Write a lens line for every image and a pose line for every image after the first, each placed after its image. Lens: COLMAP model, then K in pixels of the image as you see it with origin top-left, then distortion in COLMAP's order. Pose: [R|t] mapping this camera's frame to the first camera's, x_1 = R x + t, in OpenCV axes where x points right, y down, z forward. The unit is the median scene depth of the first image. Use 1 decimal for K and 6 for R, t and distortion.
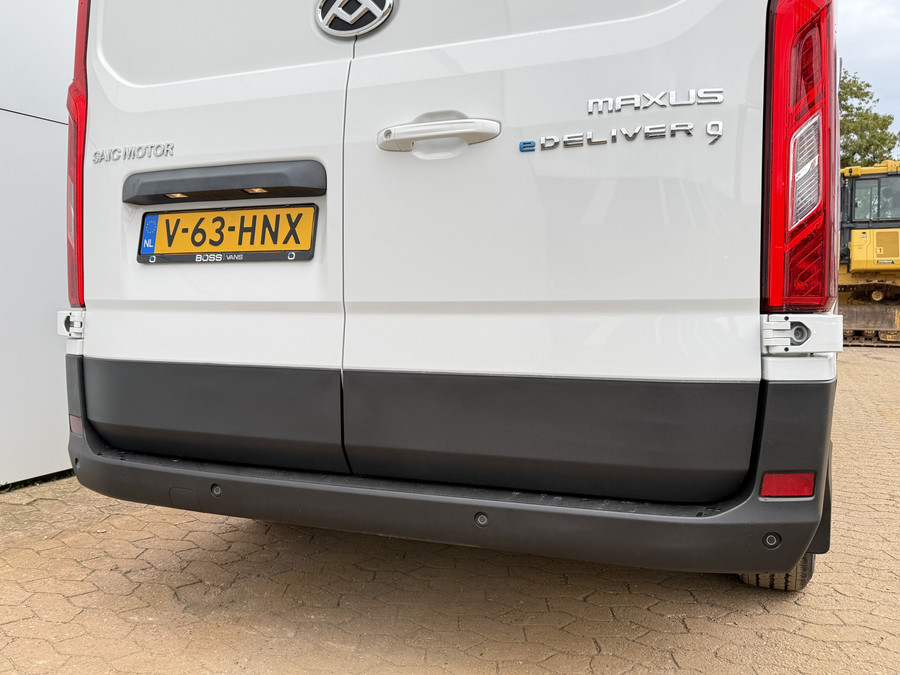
lens RADIAL K [[760.8, 0, 456.7], [0, 760.8, 331.2], [0, 0, 1]] dist [0.024245, 0.002497]
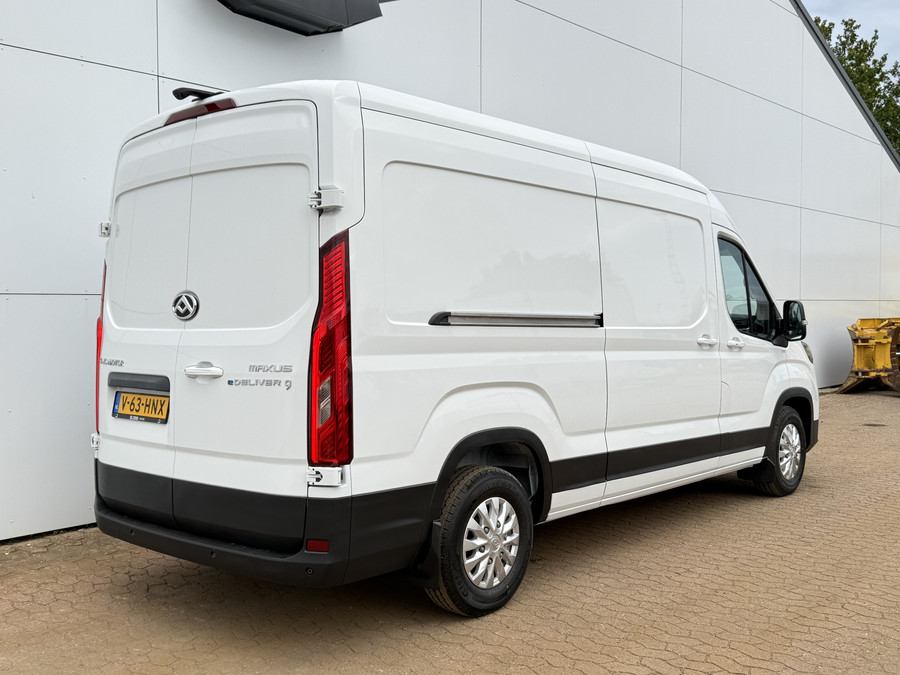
lens RADIAL K [[1003.8, 0, 448.2], [0, 1003.8, 339.2], [0, 0, 1]] dist [-0.027577, 0.000000]
pose [[0.940259, 0.015740, -0.340095, 1.392567], [-0.037126, 0.997714, -0.056465, -0.189724], [0.338428, 0.065718, 0.938694, -1.255805]]
